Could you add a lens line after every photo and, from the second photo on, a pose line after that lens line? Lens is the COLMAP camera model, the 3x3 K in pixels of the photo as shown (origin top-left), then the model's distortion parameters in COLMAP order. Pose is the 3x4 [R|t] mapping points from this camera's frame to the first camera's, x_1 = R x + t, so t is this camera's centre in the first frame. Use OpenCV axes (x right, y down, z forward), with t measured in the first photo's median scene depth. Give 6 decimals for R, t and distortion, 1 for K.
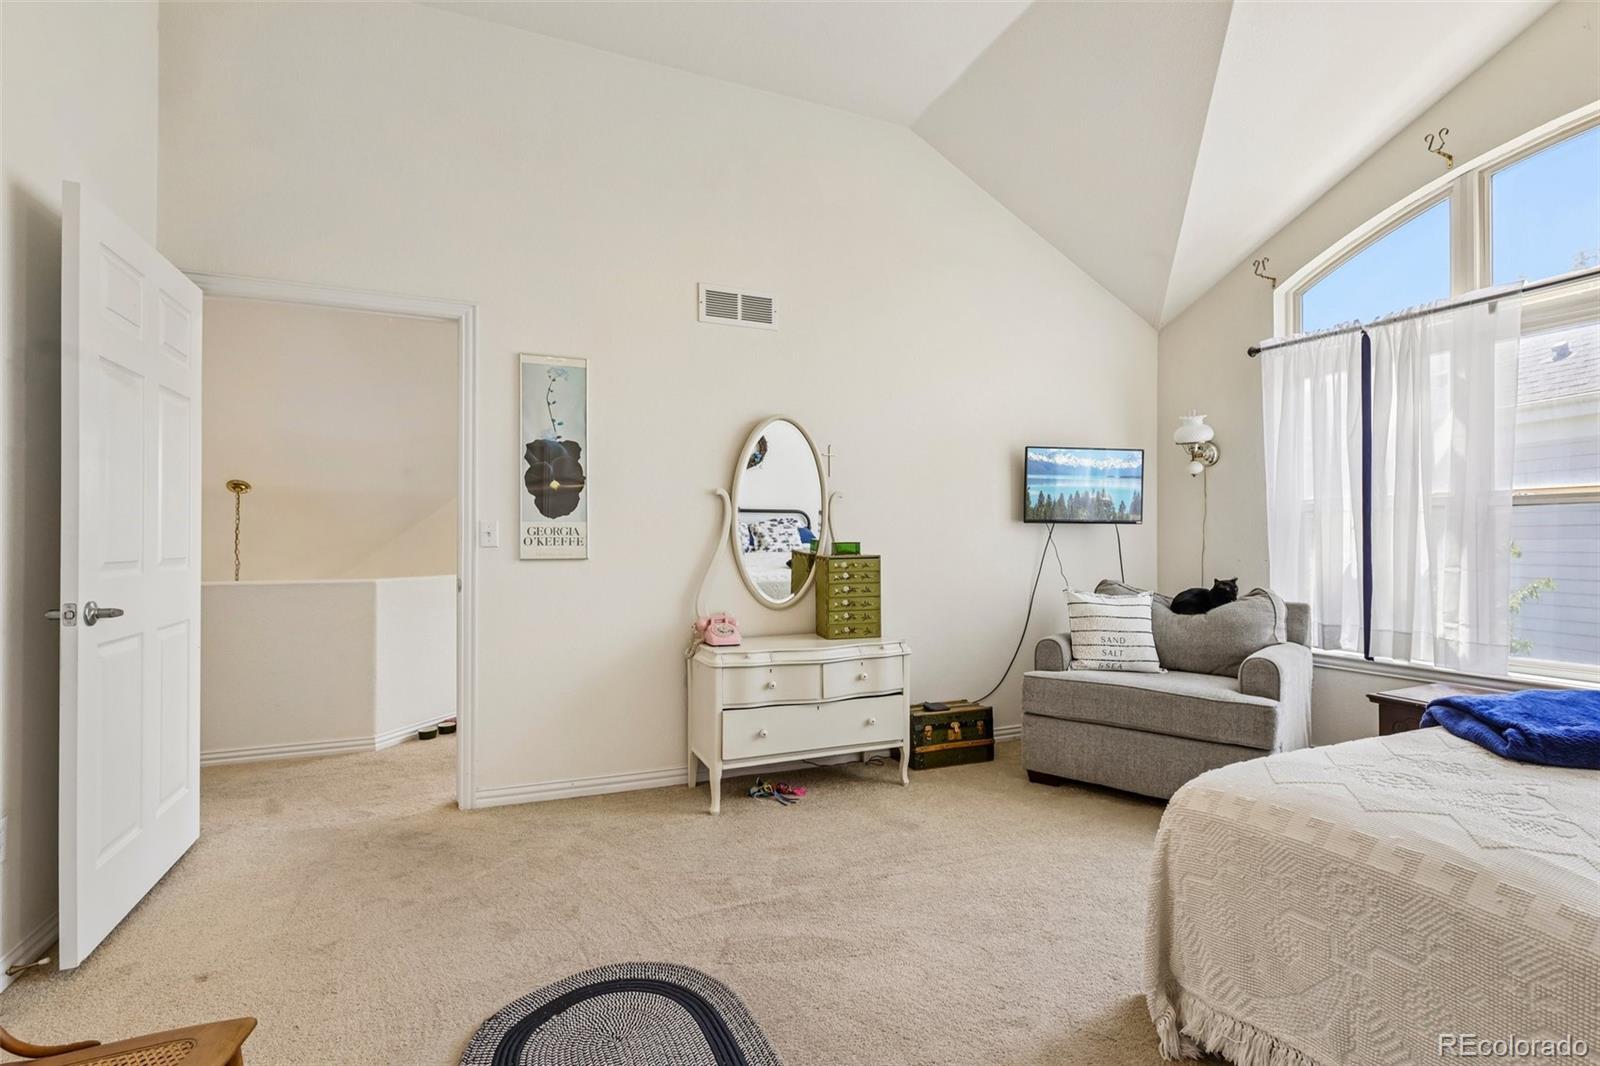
lens RADIAL K [[735.5, 0, 800.5], [0, 735.5, 529.8], [0, 0, 1]] dist [0.001170, 0.000854]
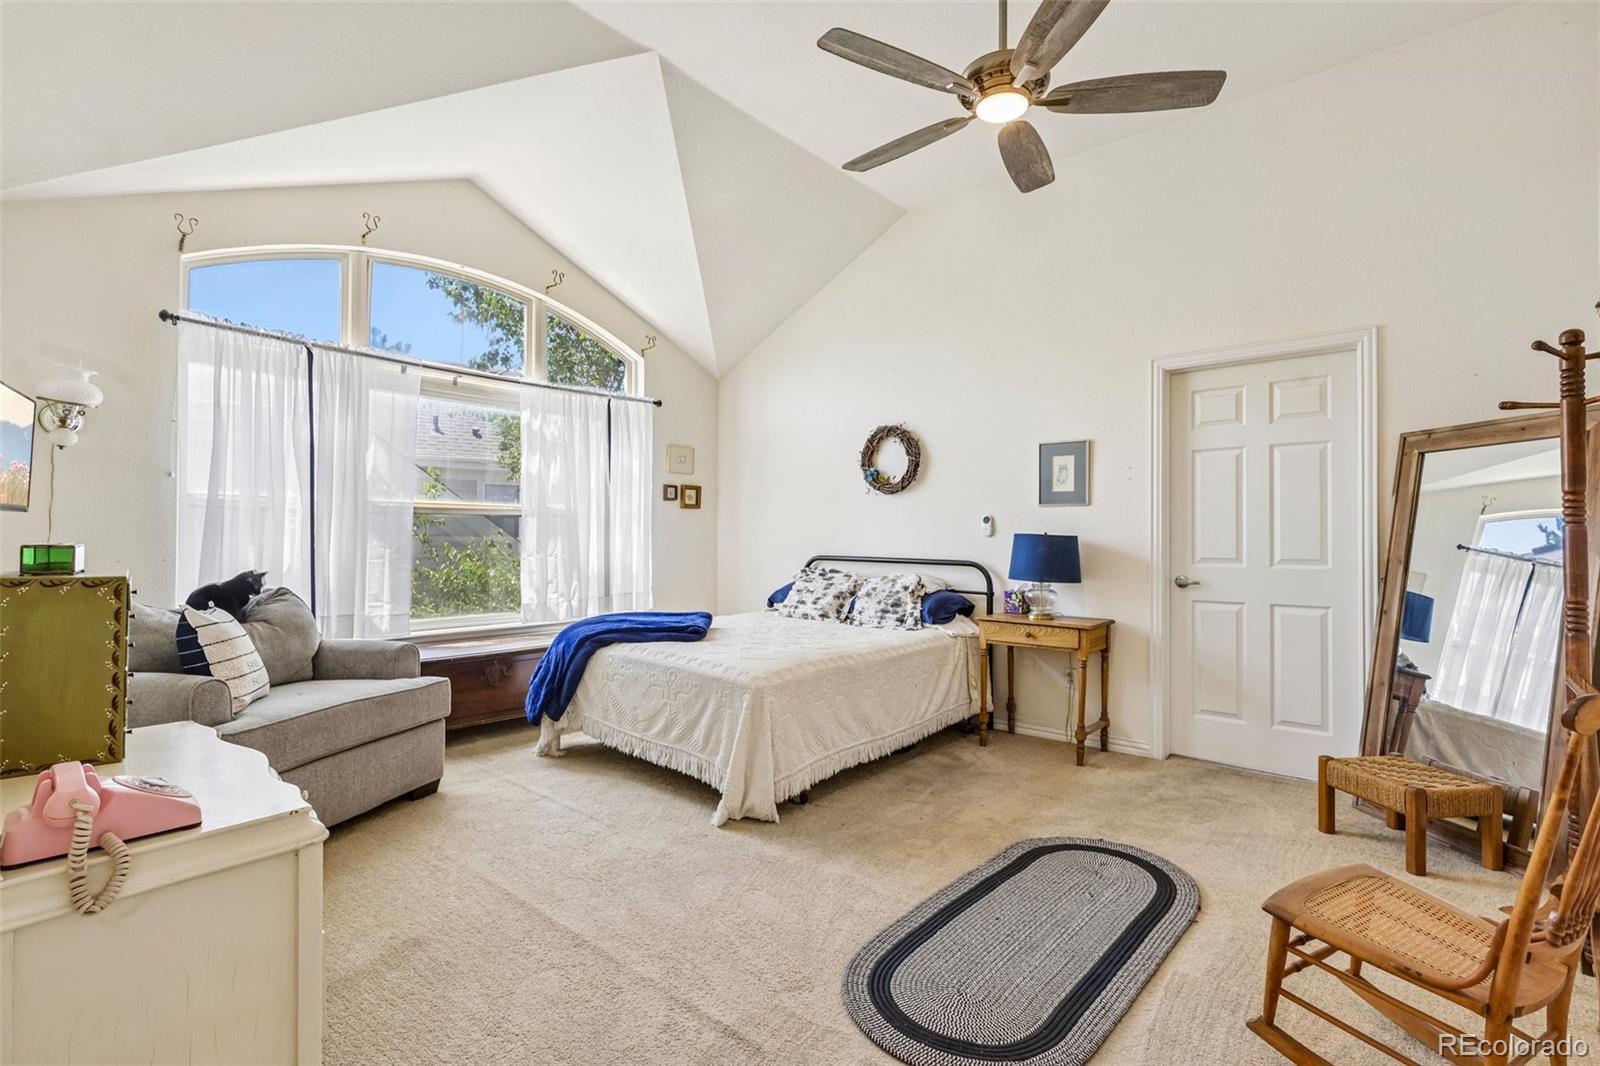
lens RADIAL K [[735.5, 0, 800.5], [0, 735.5, 529.8], [0, 0, 1]] dist [0.001170, 0.000854]
pose [[-0.447965, 0.009459, 0.894001, -0.562030], [-0.016856, 0.999677, -0.019023, 0.010769], [-0.893892, -0.023591, -0.447661, 0.855145]]
